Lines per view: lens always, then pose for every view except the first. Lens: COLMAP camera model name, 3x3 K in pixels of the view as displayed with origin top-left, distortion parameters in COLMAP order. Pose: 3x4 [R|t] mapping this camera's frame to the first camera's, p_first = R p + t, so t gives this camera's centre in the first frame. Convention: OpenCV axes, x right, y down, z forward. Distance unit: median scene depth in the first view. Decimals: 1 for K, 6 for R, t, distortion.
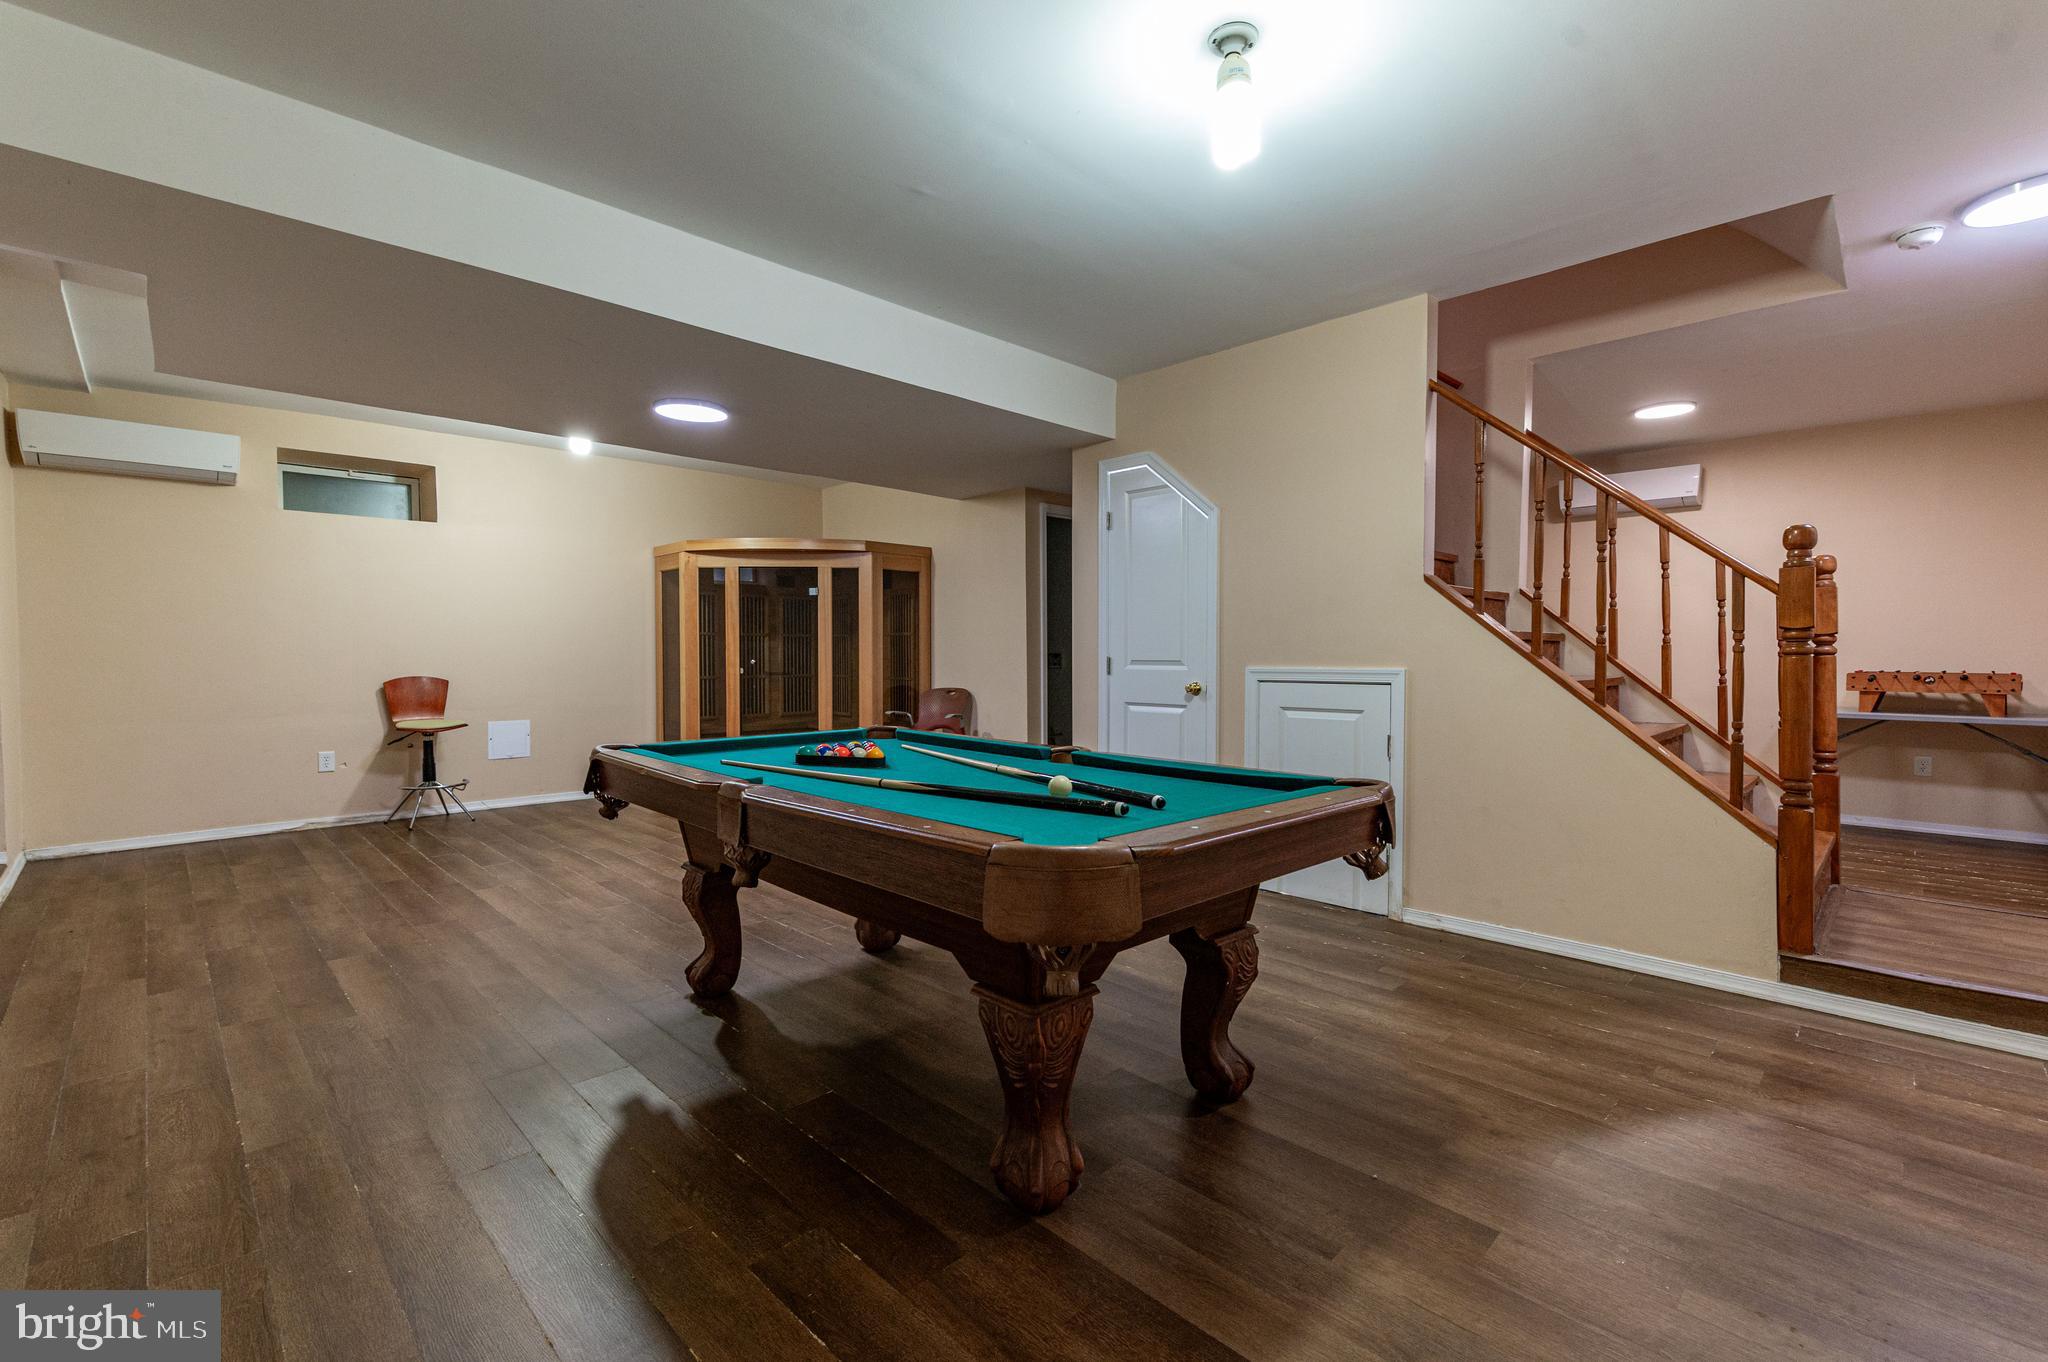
lens RADIAL K [[887.9, 0, 1029.2], [0, 887.9, 681.0], [0, 0, 1]] dist [-0.001813, -0.000278]
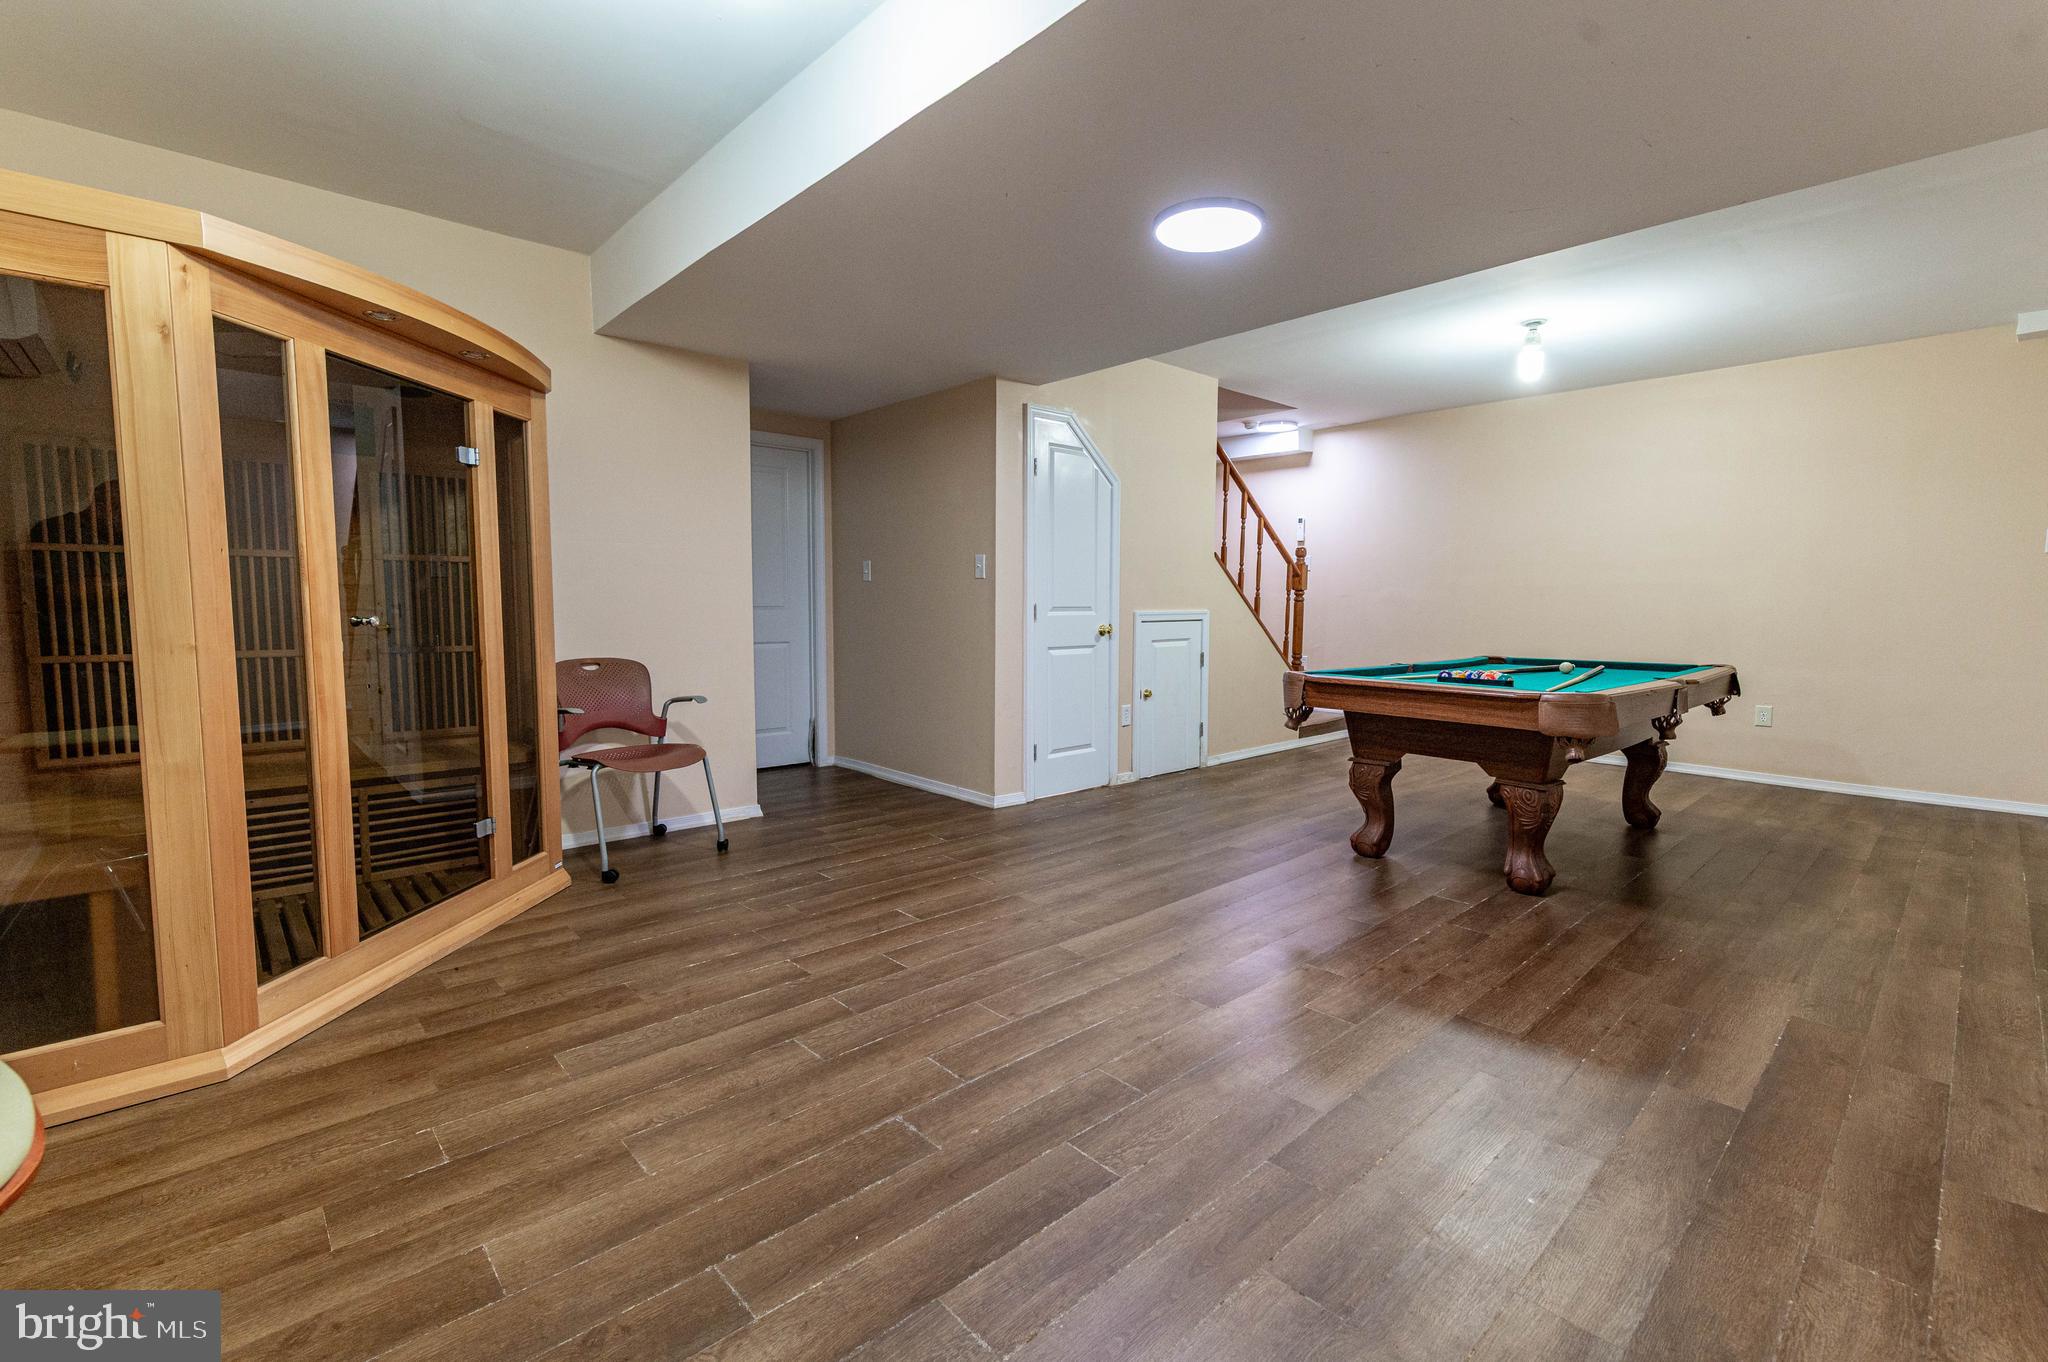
lens RADIAL K [[887.9, 0, 1029.2], [0, 887.9, 681.0], [0, 0, 1]] dist [-0.001813, -0.000278]
pose [[0.039047, -0.092025, 0.994991, -1.307730], [0.024938, 0.995530, 0.091096, -0.045387], [-0.998926, 0.021256, 0.041167, 1.371265]]
